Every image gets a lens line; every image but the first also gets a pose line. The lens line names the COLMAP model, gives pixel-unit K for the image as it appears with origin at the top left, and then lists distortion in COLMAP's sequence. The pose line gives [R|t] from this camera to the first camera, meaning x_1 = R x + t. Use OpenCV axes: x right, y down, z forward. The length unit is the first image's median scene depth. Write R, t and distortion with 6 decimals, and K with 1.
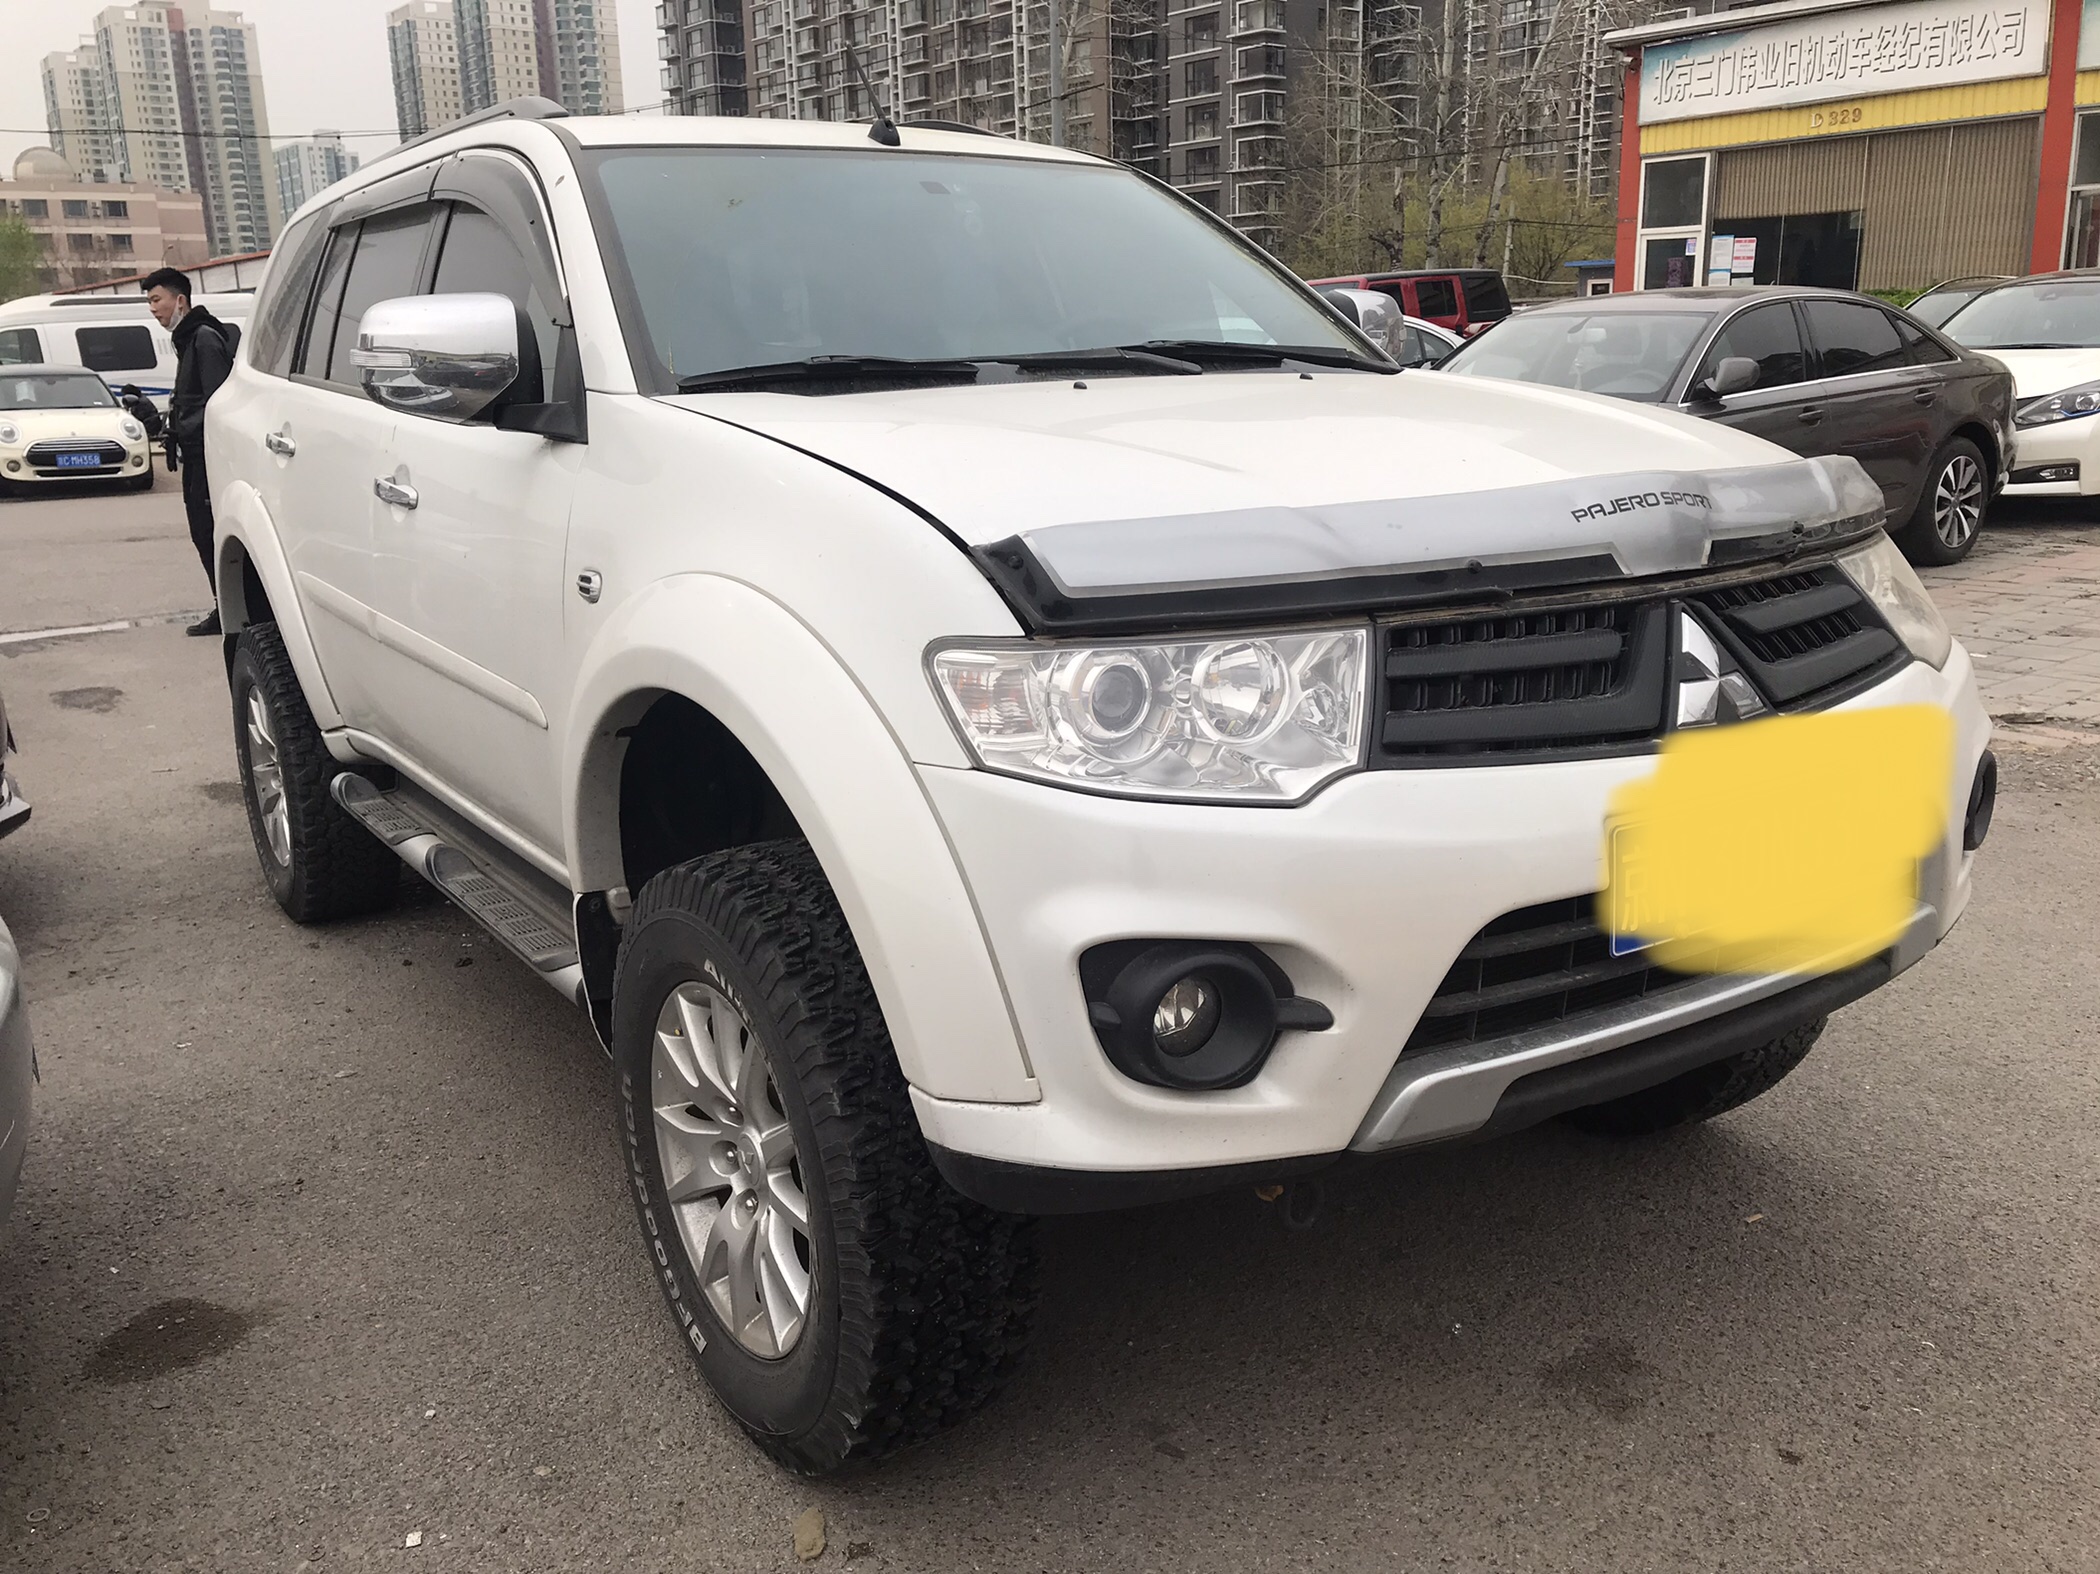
lens RADIAL K [[1736.8, 0, 1016.3], [0, 1736.8, 794.3], [0, 0, 1]] dist [0.043618, -0.003131]
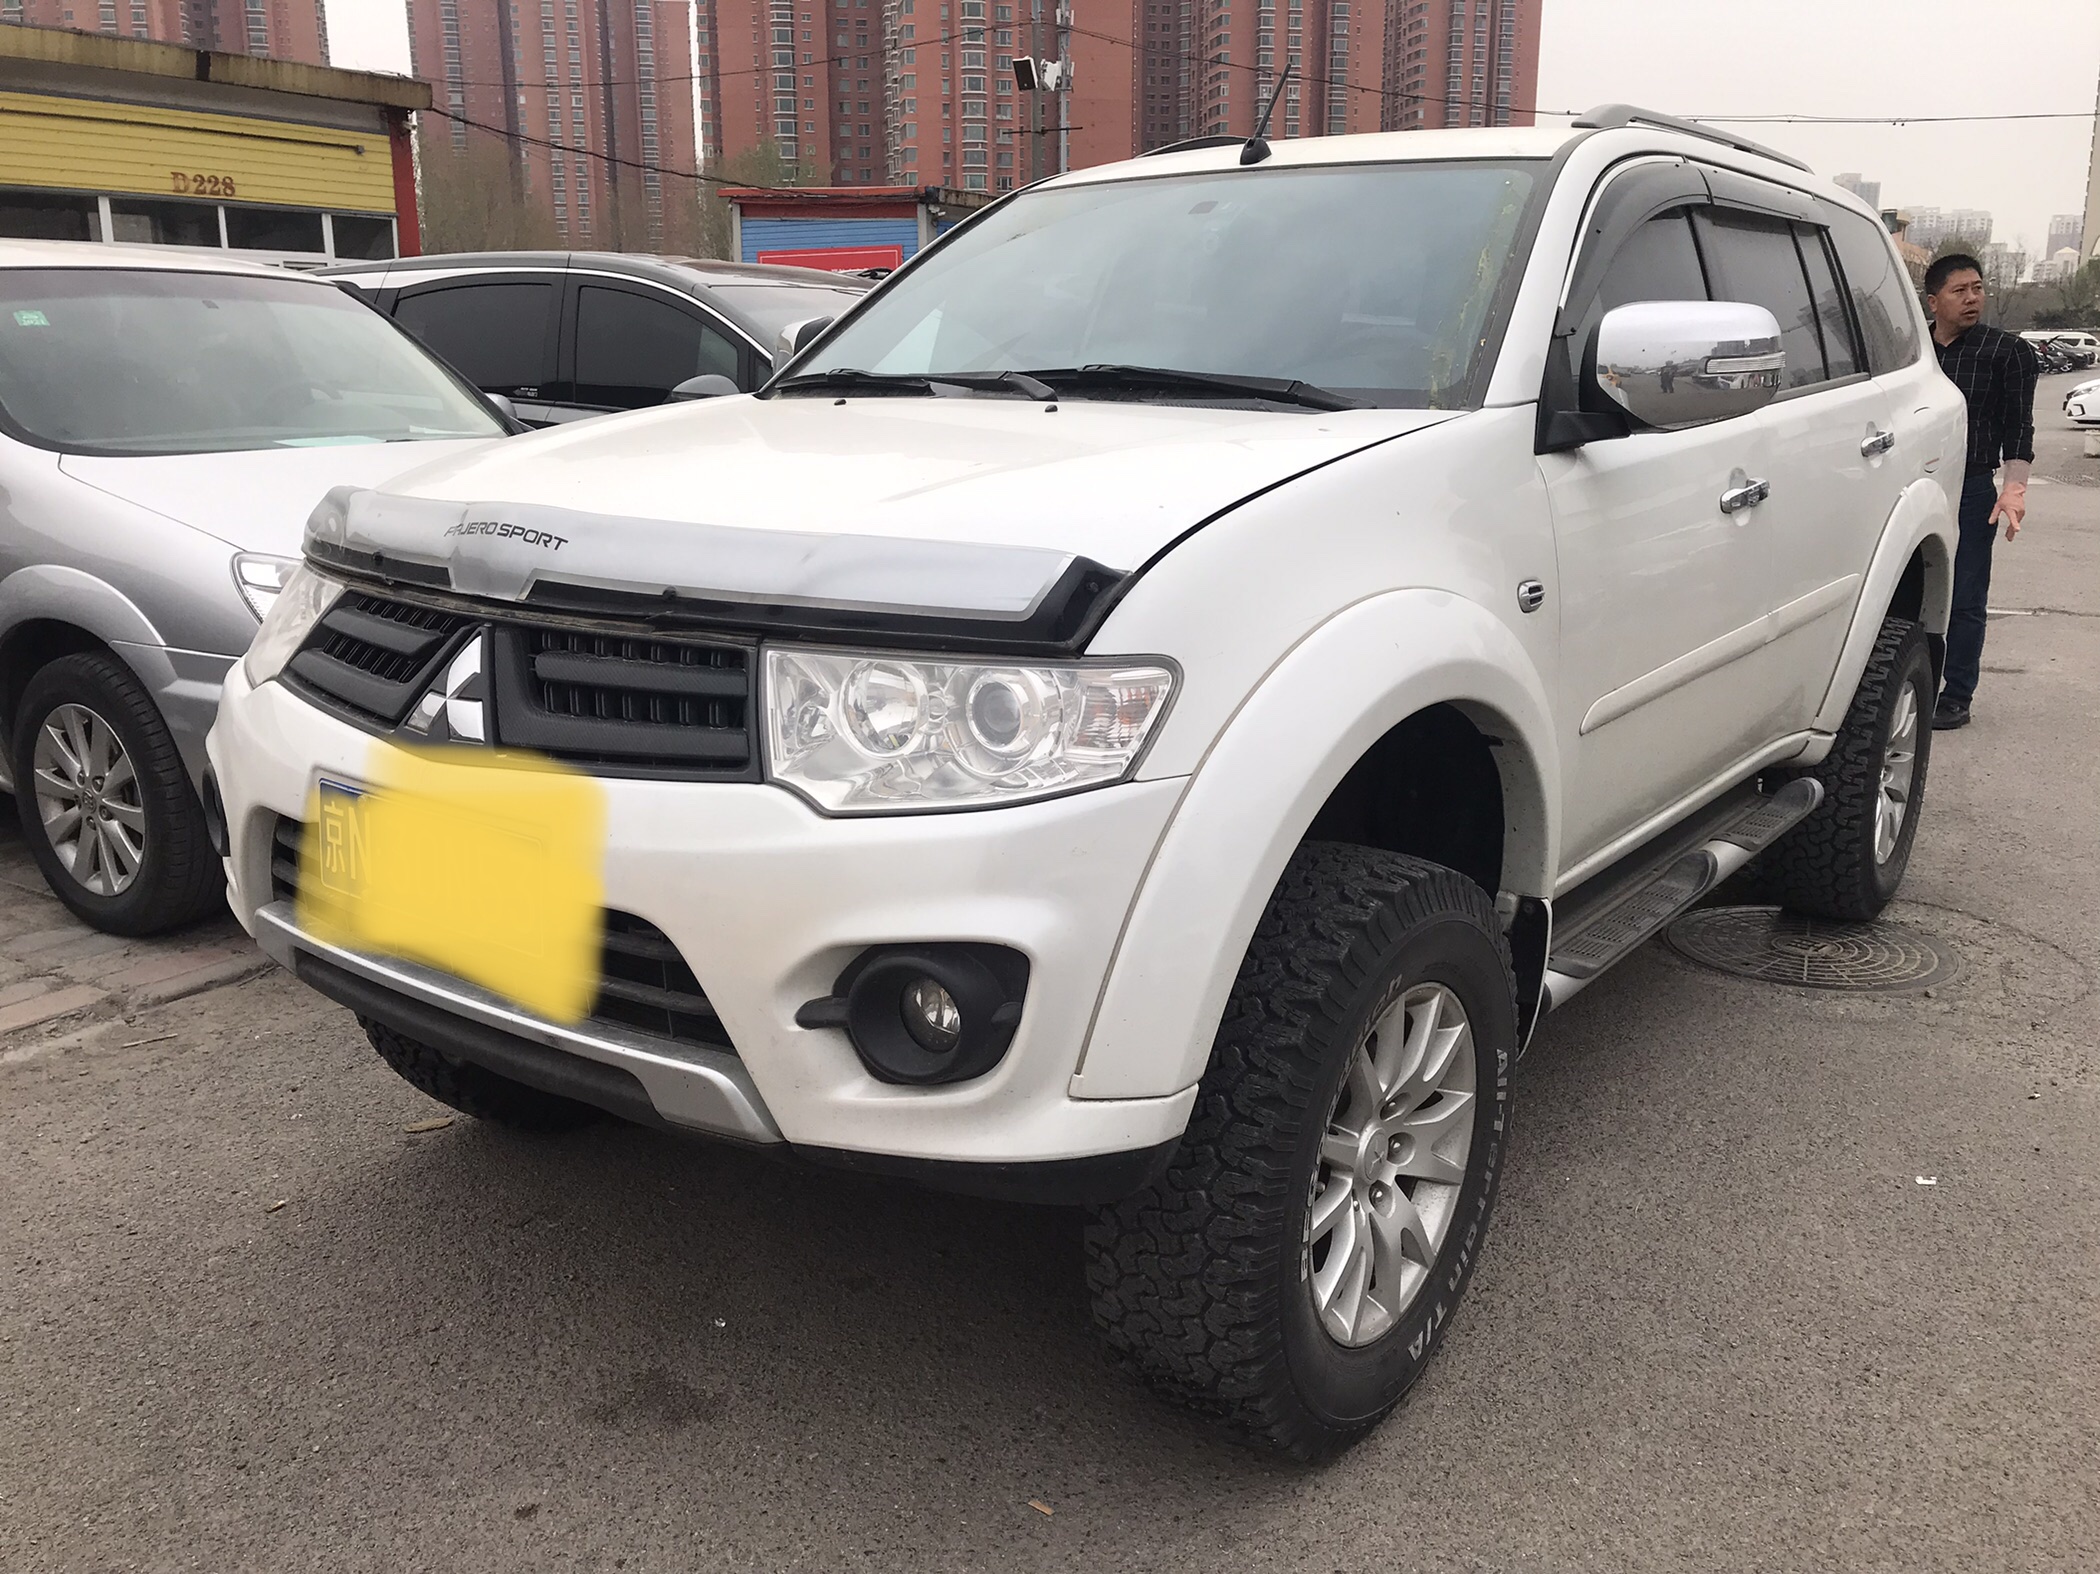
lens RADIAL K [[1768.9, 0, 1050.0], [0, 1768.9, 787.0], [0, 0, 1]] dist [0.045710, -0.001663]
pose [[0.309071, 0.247748, -0.918203, 1.302306], [-0.239414, 0.954649, 0.176994, -0.251273], [0.920411, 0.165127, 0.354368, 0.815807]]
